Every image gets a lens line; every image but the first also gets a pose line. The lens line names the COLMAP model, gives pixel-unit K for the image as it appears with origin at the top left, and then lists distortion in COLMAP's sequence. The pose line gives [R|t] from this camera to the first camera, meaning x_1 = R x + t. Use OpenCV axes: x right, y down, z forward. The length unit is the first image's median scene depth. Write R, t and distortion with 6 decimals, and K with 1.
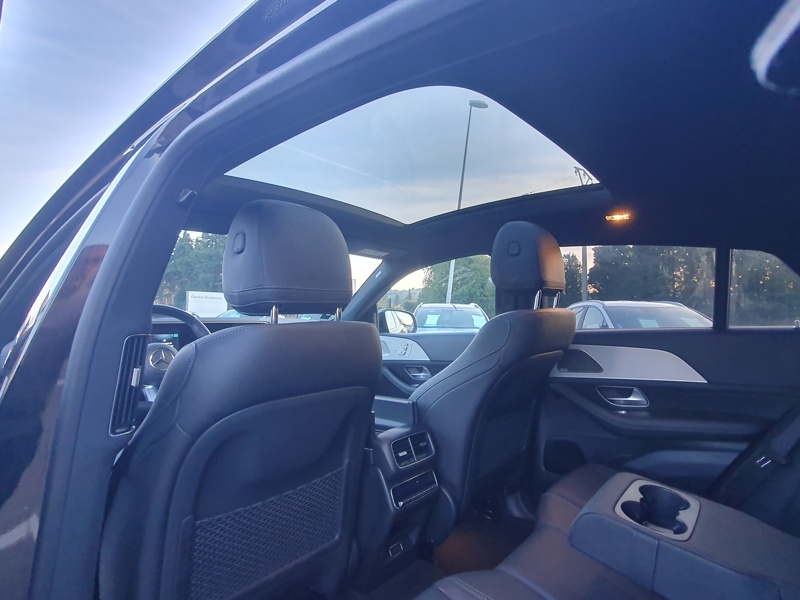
lens RADIAL K [[410.9, 0, 393.3], [0, 410.9, 302.4], [0, 0, 1]] dist [0.000547, 0.013820]
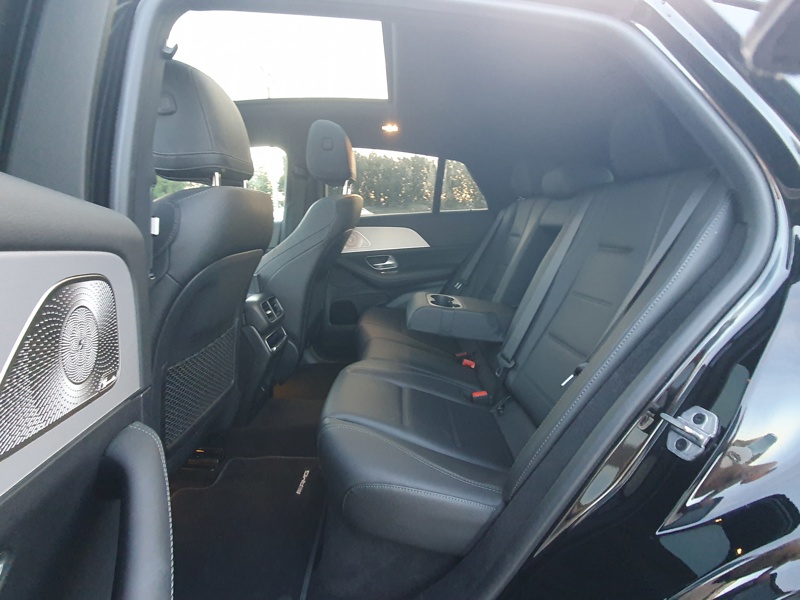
lens RADIAL K [[410.9, 0, 393.3], [0, 410.9, 302.4], [0, 0, 1]] dist [0.000547, 0.013820]
pose [[0.749331, -0.134940, 0.648301, -0.411065], [-0.009471, 0.976733, 0.214248, 0.066247], [-0.662128, -0.166682, 0.730618, -0.106659]]
